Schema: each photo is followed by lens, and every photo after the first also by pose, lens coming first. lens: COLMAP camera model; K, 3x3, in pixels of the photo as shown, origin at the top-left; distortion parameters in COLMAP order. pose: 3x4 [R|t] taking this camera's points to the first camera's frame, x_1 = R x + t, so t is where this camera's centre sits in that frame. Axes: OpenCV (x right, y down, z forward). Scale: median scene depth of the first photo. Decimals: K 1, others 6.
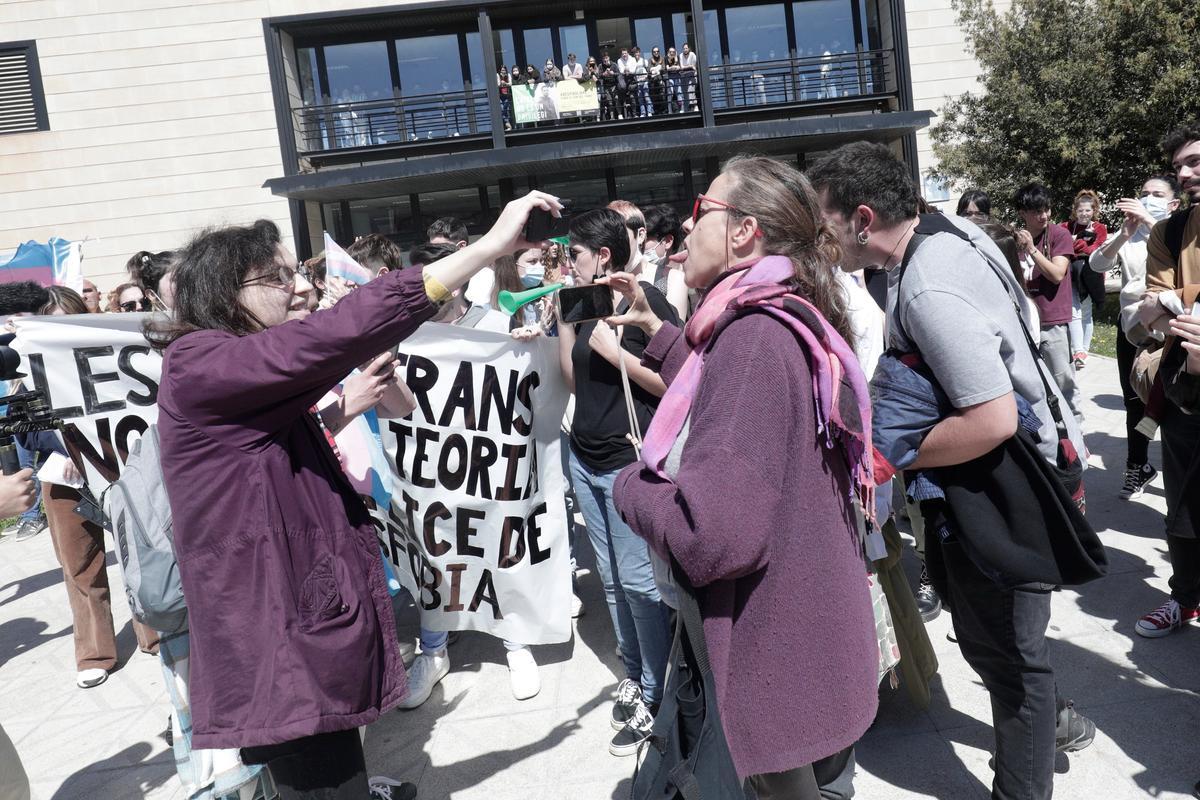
lens RADIAL K [[794.1, 0, 672.0], [0, 794.1, 324.1], [0, 0, 1]] dist [-0.006848, 0.004735]
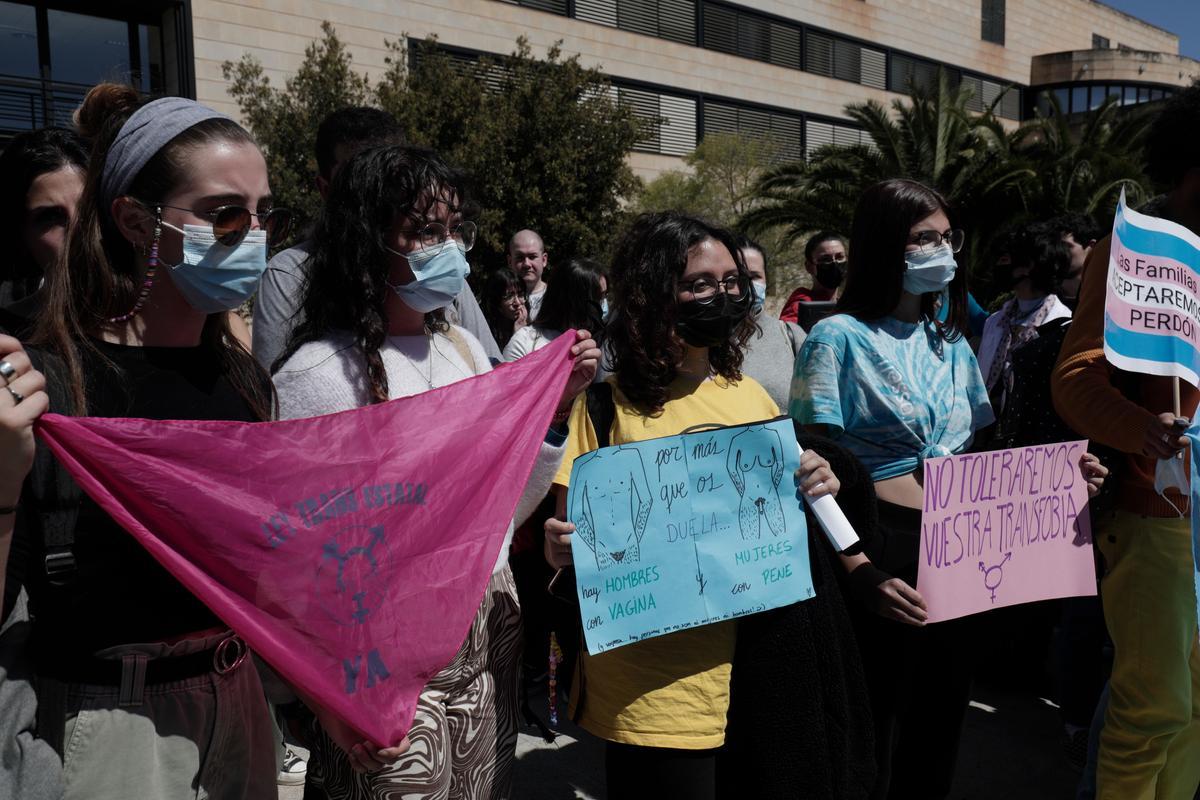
lens RADIAL K [[1006.7, 0, 604.7], [0, 1006.7, 409.7], [0, 0, 1]] dist [0.014665, -0.025703]
pose [[0.792125, 0.038457, 0.609146, -0.004054], [-0.018076, 0.999053, -0.039568, 0.022878], [-0.610091, 0.020332, 0.792071, -0.129839]]
